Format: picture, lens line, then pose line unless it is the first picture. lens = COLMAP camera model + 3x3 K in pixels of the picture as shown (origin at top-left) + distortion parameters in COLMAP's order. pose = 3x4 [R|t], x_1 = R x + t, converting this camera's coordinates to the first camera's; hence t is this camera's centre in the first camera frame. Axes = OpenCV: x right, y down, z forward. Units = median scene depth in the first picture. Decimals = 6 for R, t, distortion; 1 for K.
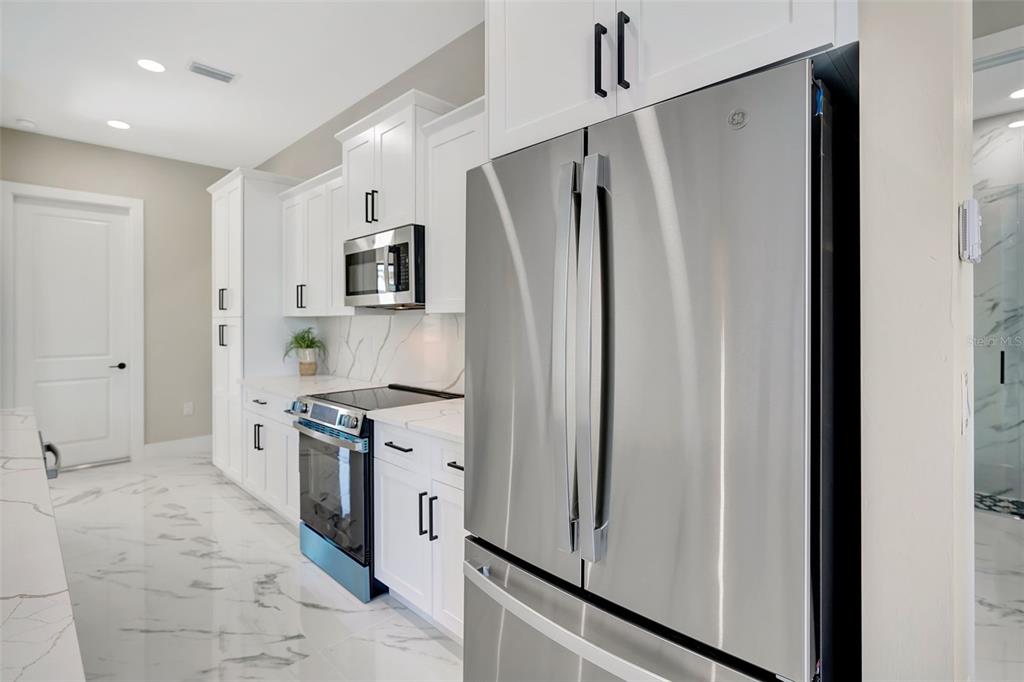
lens RADIAL K [[493.3, 0, 515.2], [0, 493.3, 319.0], [0, 0, 1]] dist [-0.002263, -0.000070]
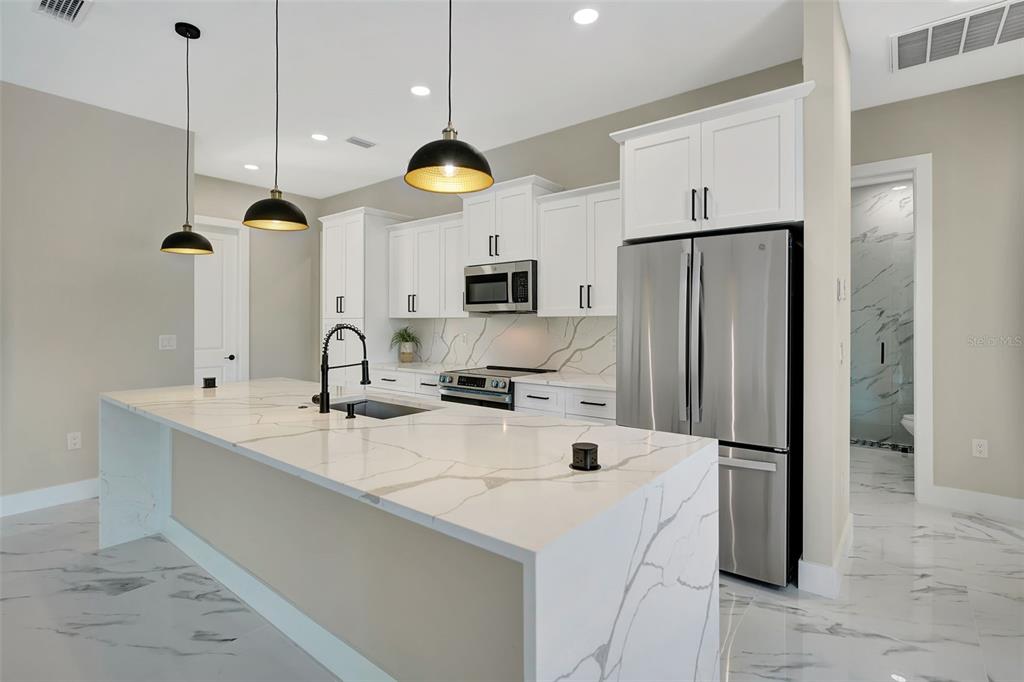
lens RADIAL K [[494.8, 0, 512.2], [0, 494.8, 324.1], [0, 0, 1]] dist [-0.002039, -0.000160]
pose [[0.994922, 0.003204, 0.100596, -0.319110], [-0.003859, 0.999973, 0.006318, 0.001539], [-0.100573, -0.006674, 0.994907, -0.422329]]
